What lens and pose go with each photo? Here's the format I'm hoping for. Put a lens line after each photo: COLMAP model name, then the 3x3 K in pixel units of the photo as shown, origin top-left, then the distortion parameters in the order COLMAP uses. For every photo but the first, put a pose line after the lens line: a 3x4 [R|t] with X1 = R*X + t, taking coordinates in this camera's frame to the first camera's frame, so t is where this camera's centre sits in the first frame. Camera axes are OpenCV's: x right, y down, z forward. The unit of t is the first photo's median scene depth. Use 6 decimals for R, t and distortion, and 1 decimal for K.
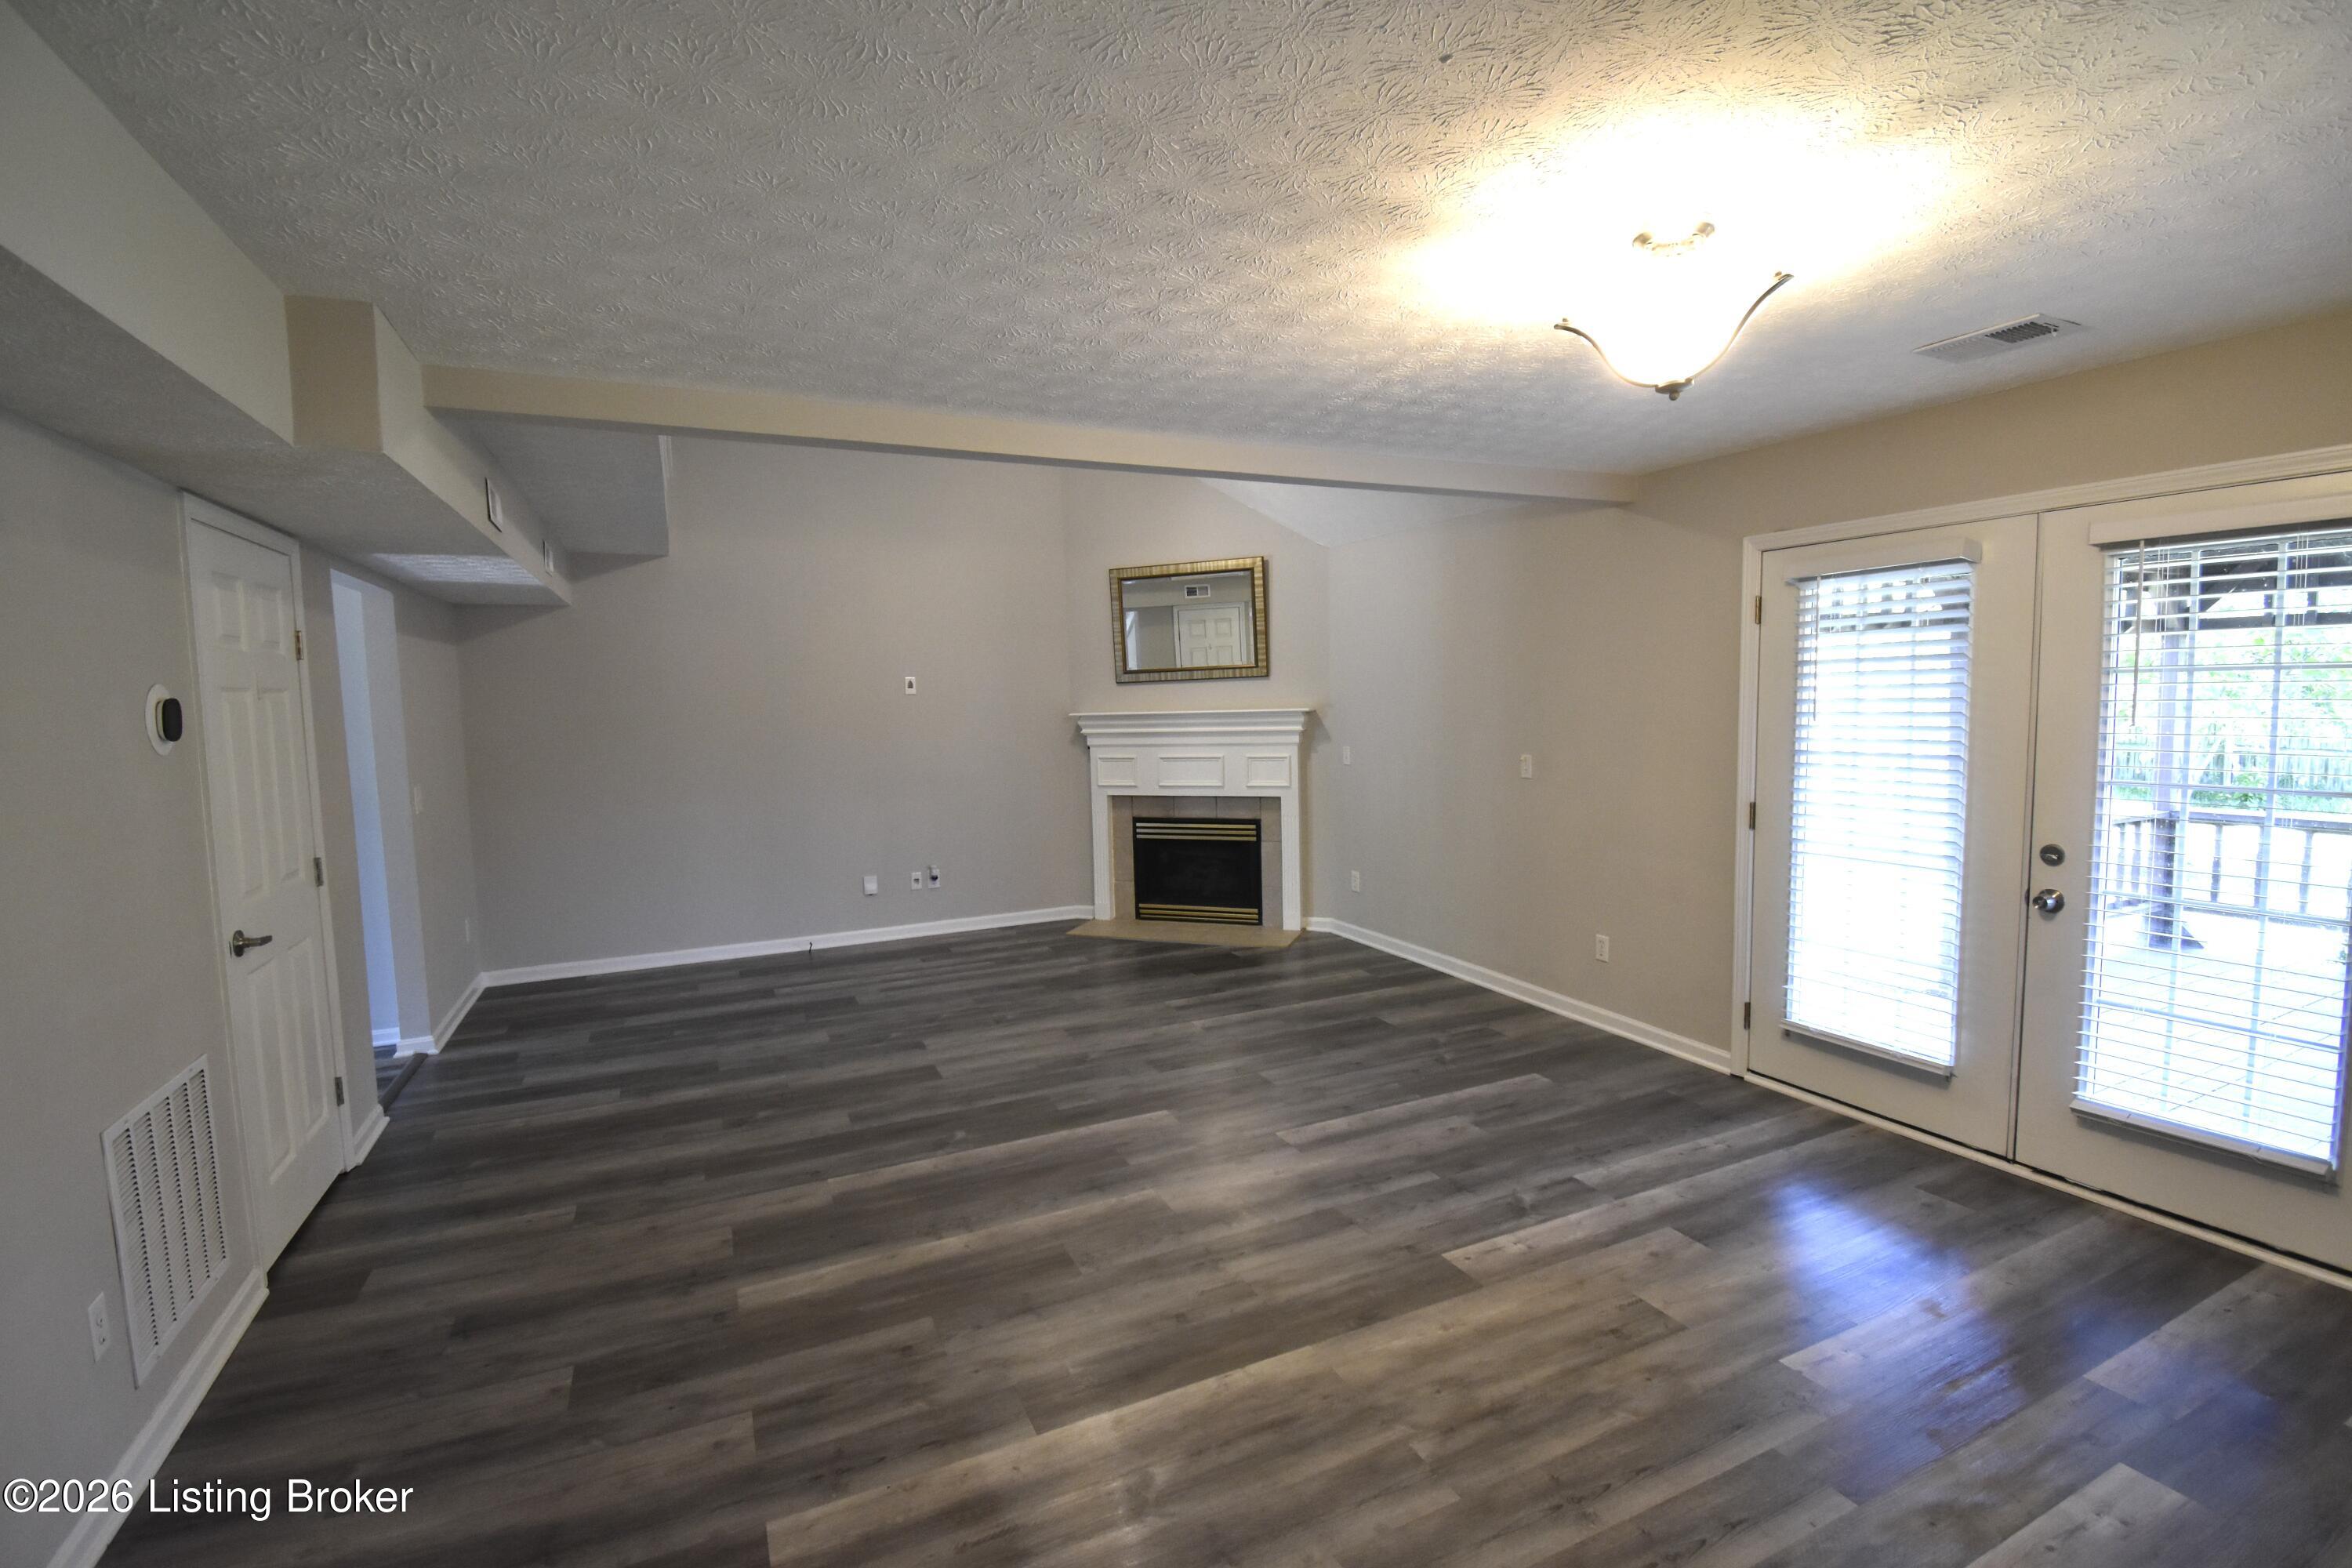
lens RADIAL K [[1040.2, 0, 1166.6], [0, 1040.2, 777.2], [0, 0, 1]] dist [0.007402, -0.020075]
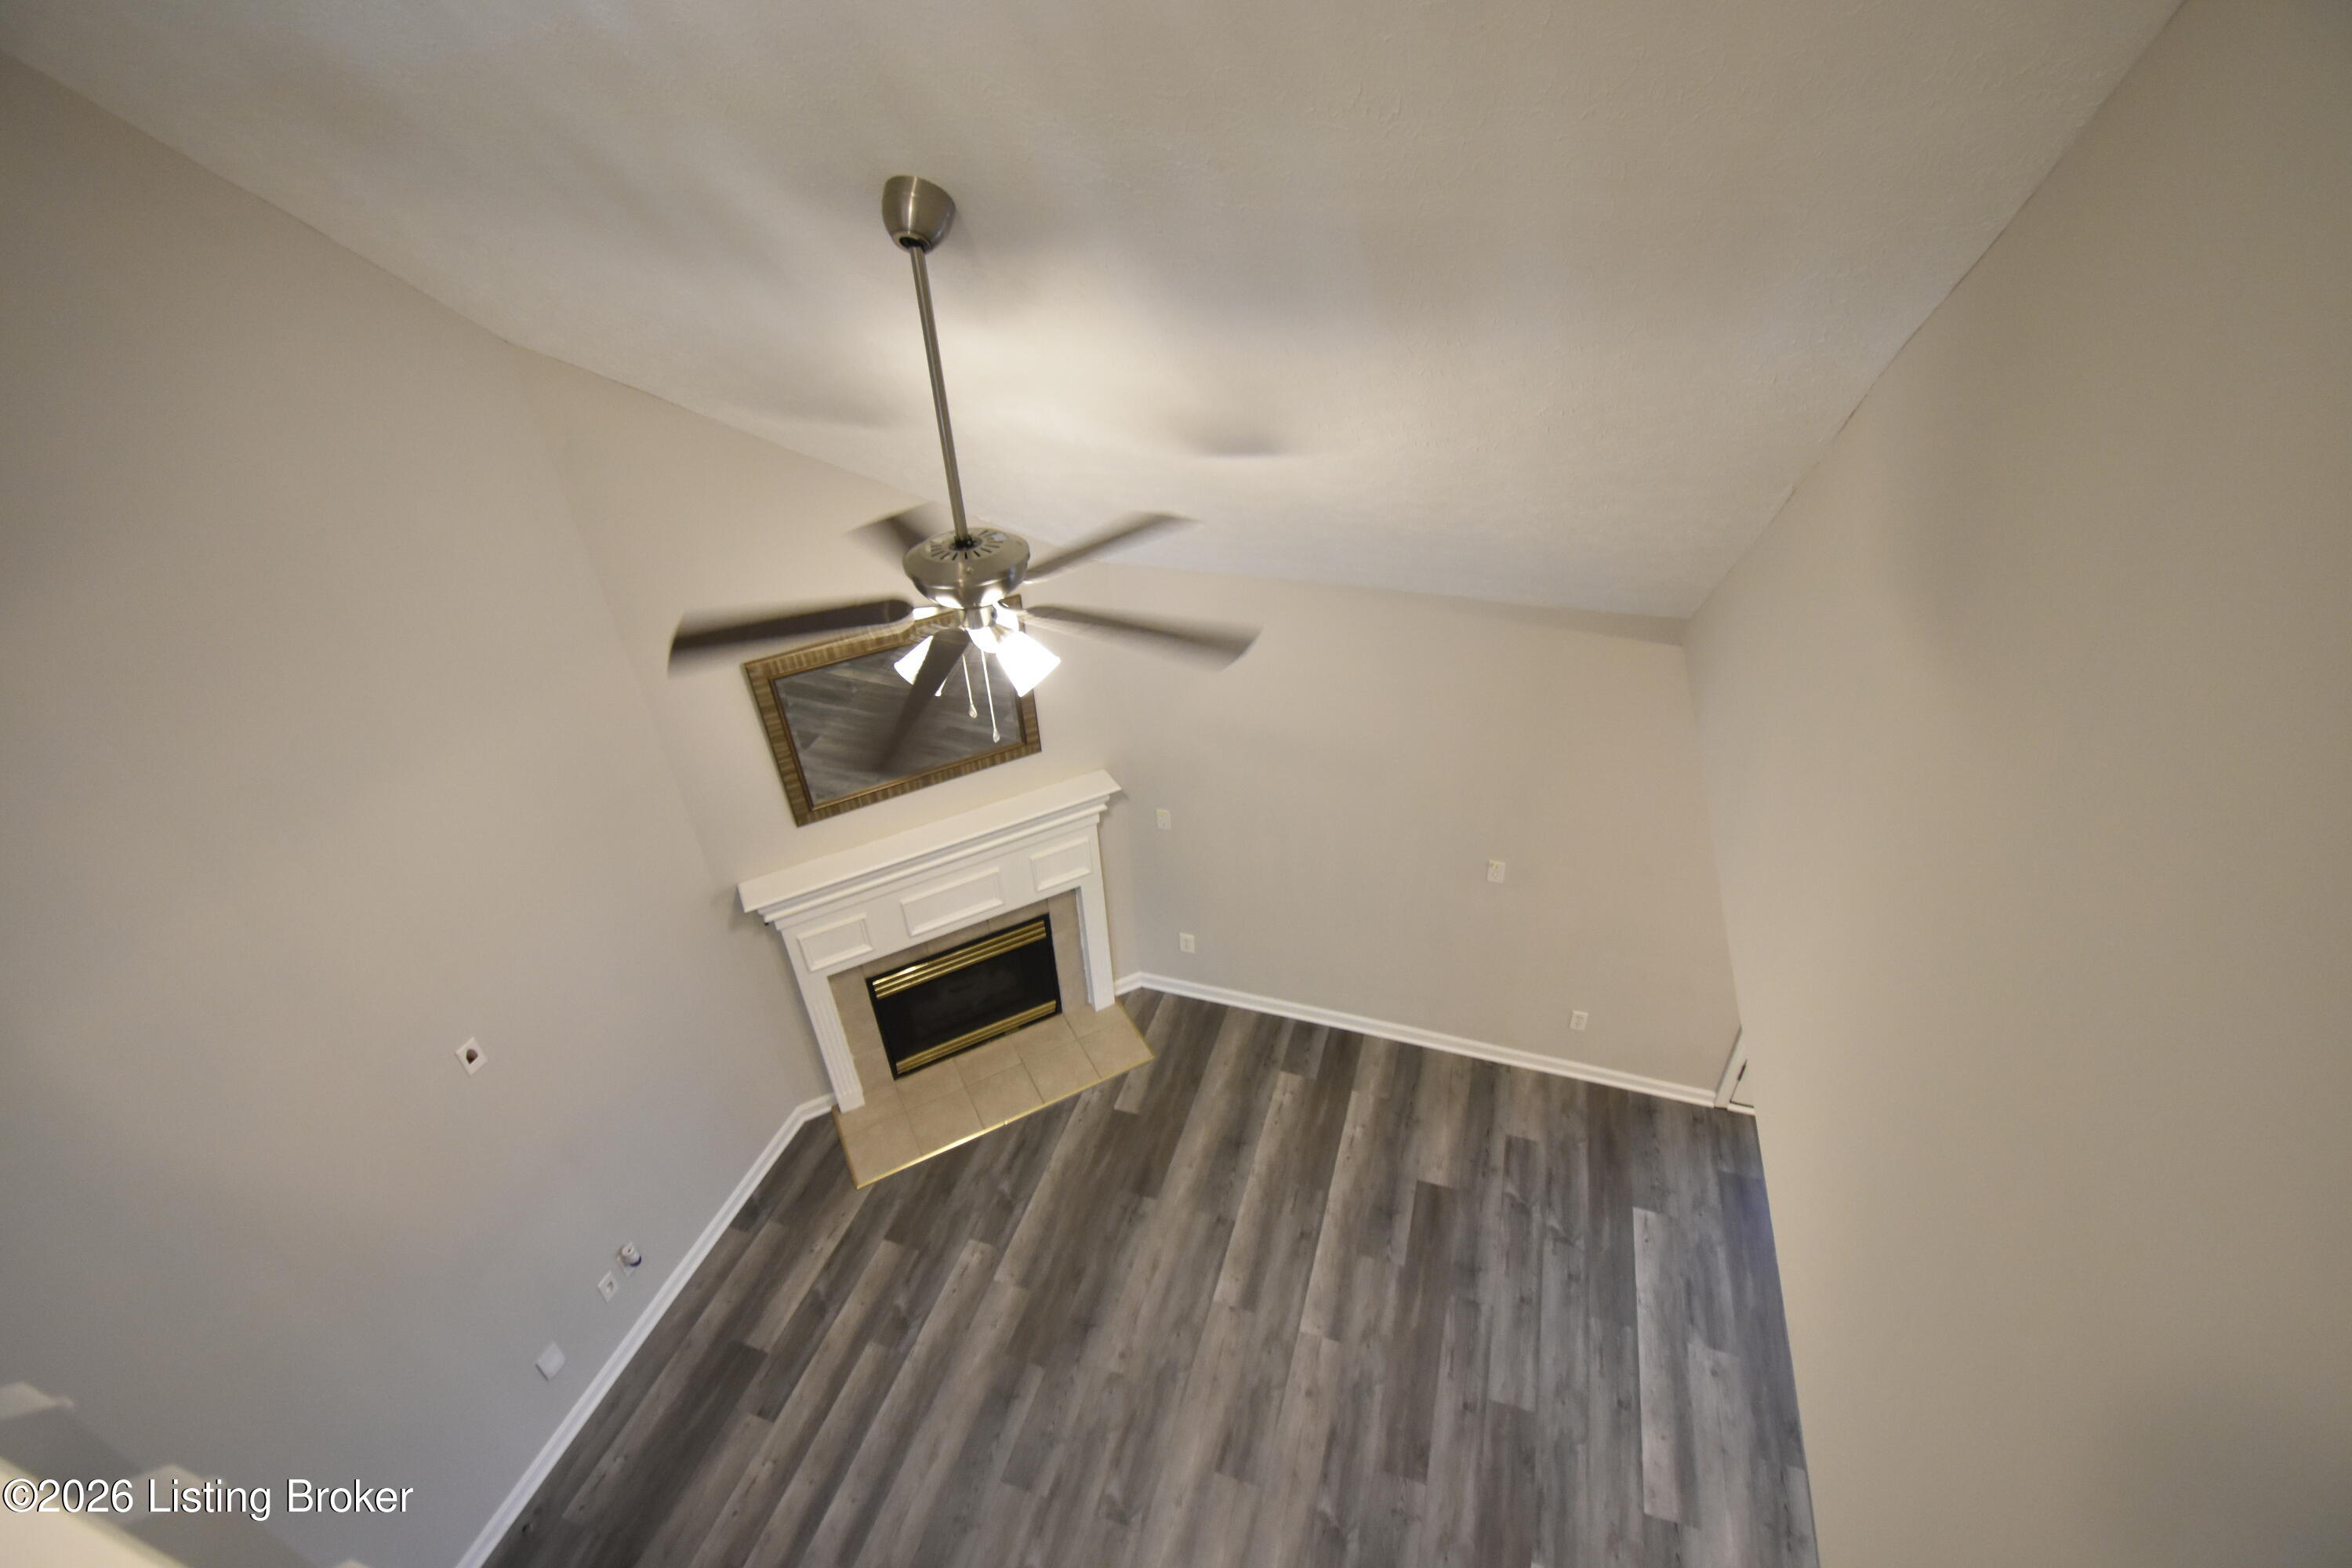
lens RADIAL K [[1040.2, 0, 1176.1], [0, 1040.2, 764.9], [0, 0, 1]] dist [0.007402, -0.020075]
pose [[0.674271, -0.411002, 0.613544, -0.273804], [0.083418, 0.867888, 0.489707, -0.426394], [-0.733758, -0.279014, 0.619476, 0.512944]]
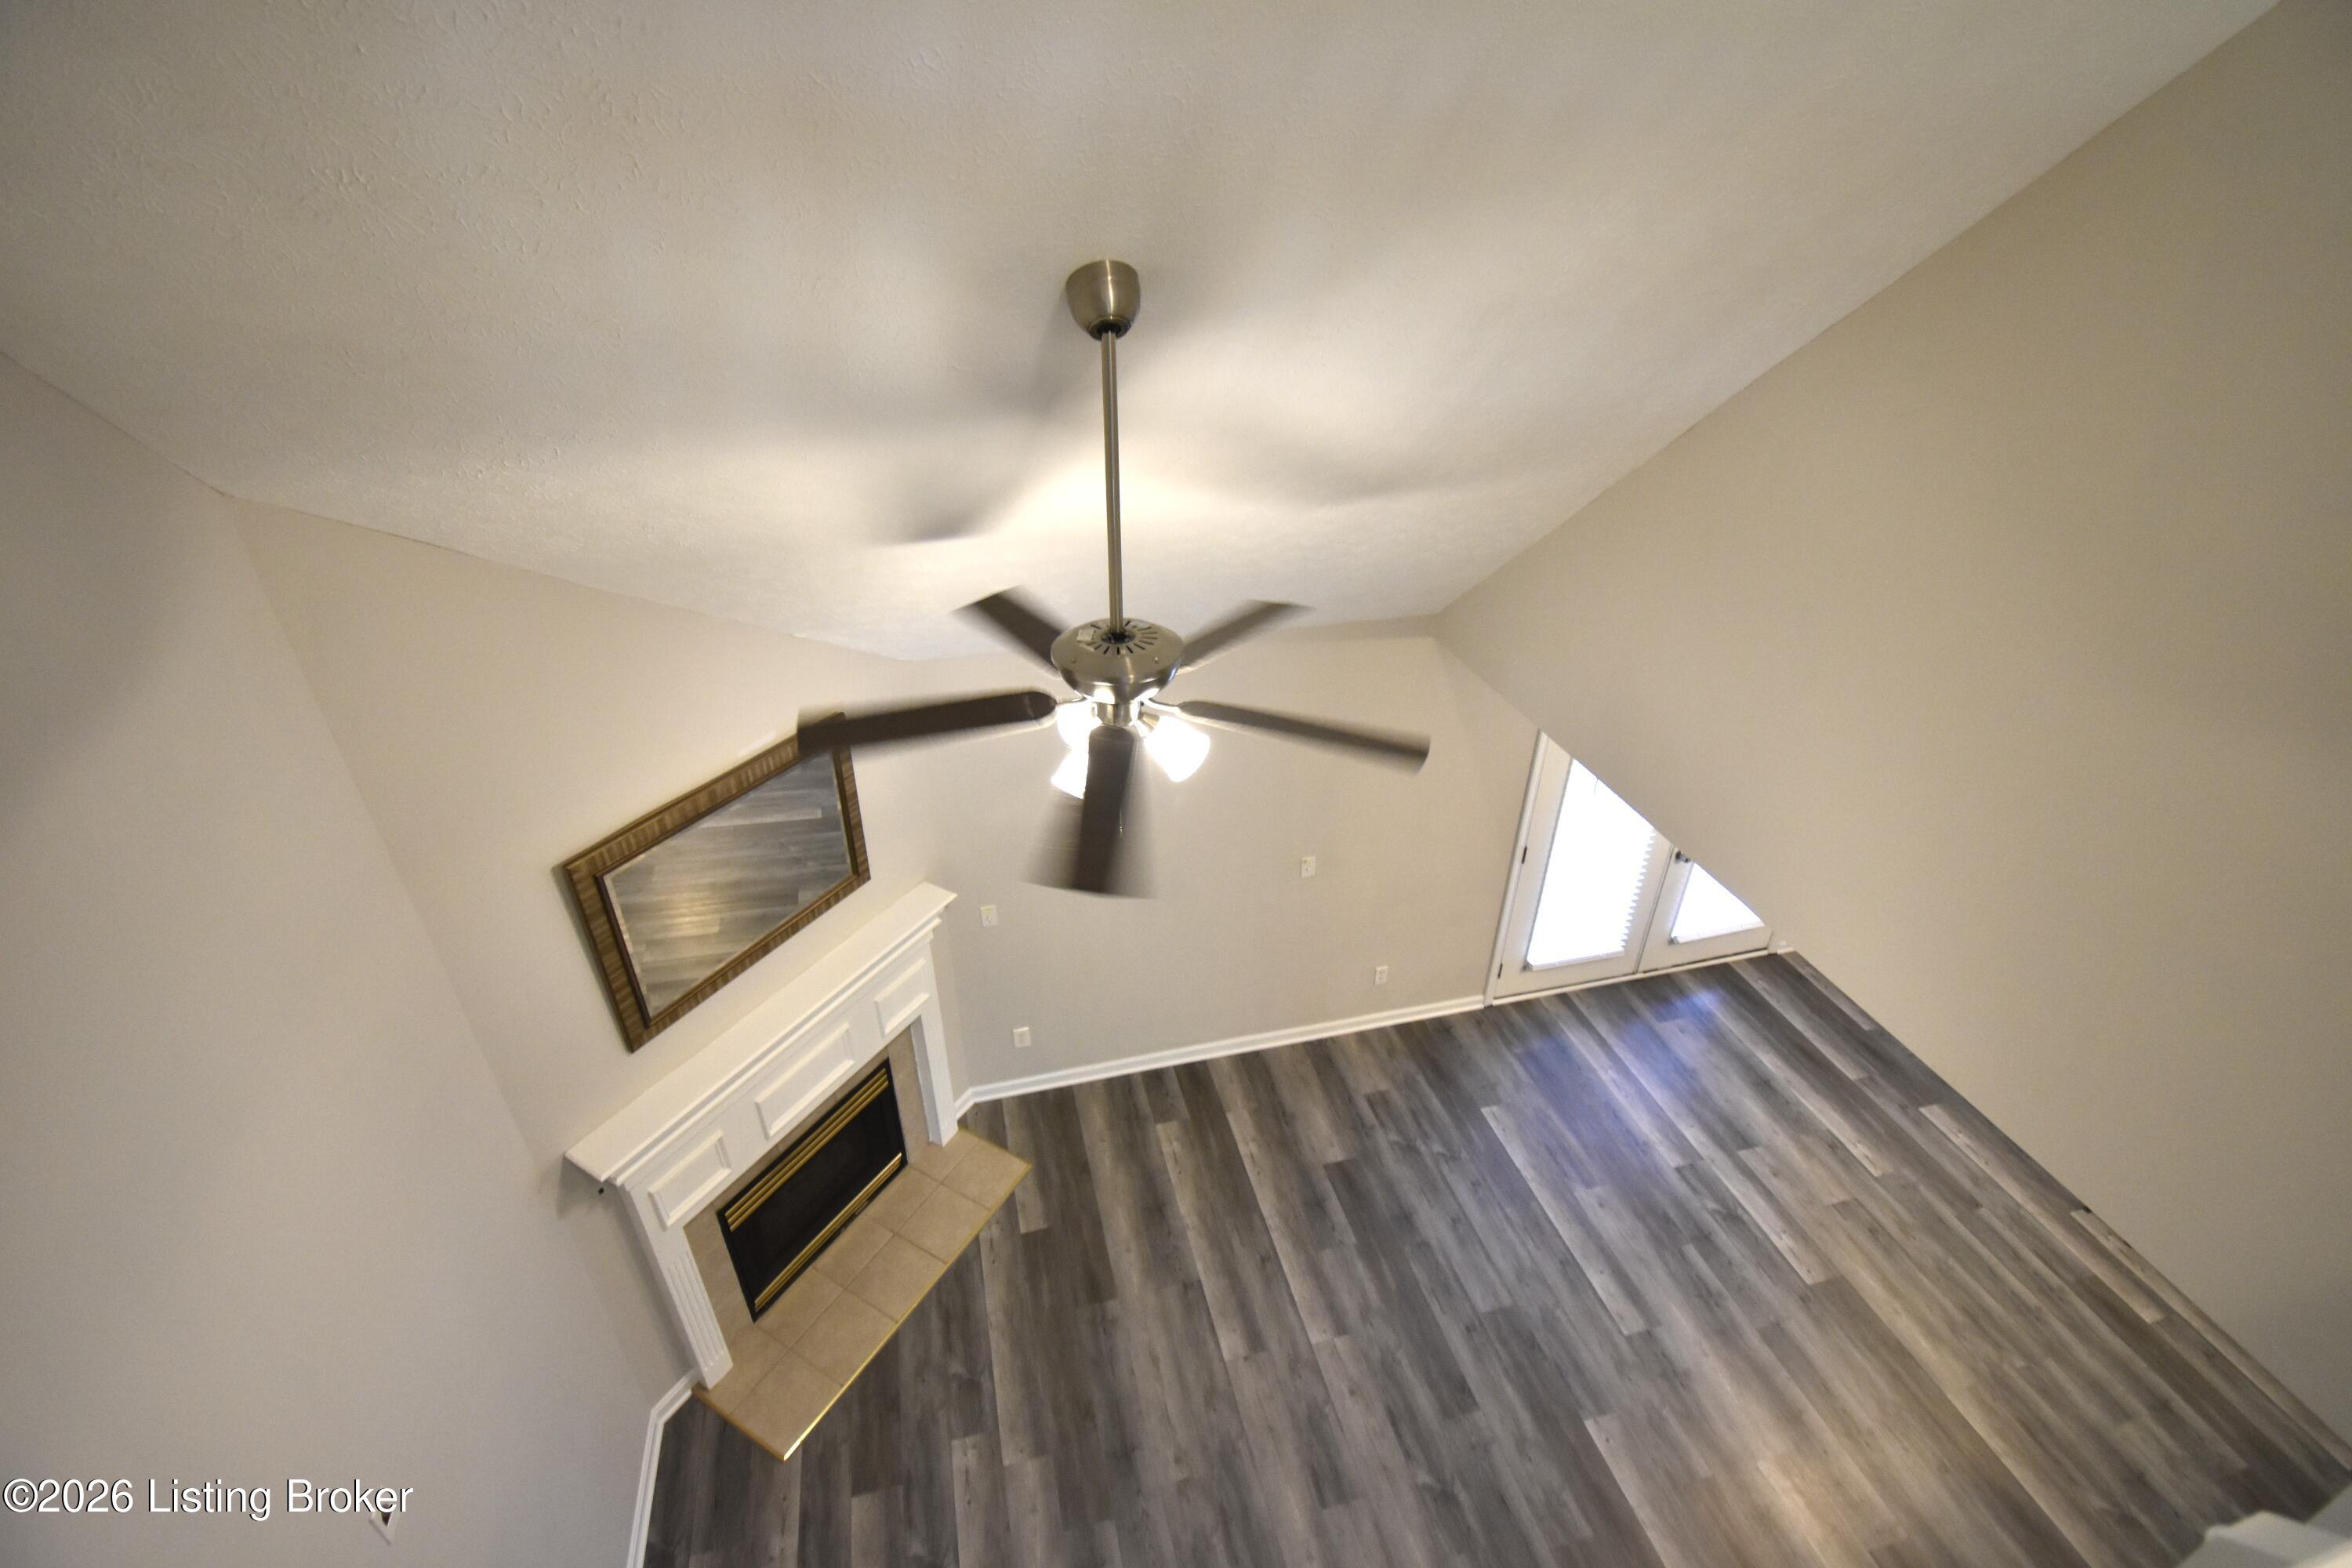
lens RADIAL K [[1040.2, 0, 1171.8], [0, 1040.2, 765.2], [0, 0, 1]] dist [0.007402, -0.020075]
pose [[0.178766, -0.480602, 0.858525, -0.375413], [0.069770, 0.876576, 0.476180, -0.445877], [-0.981415, -0.025225, 0.190233, 0.720910]]
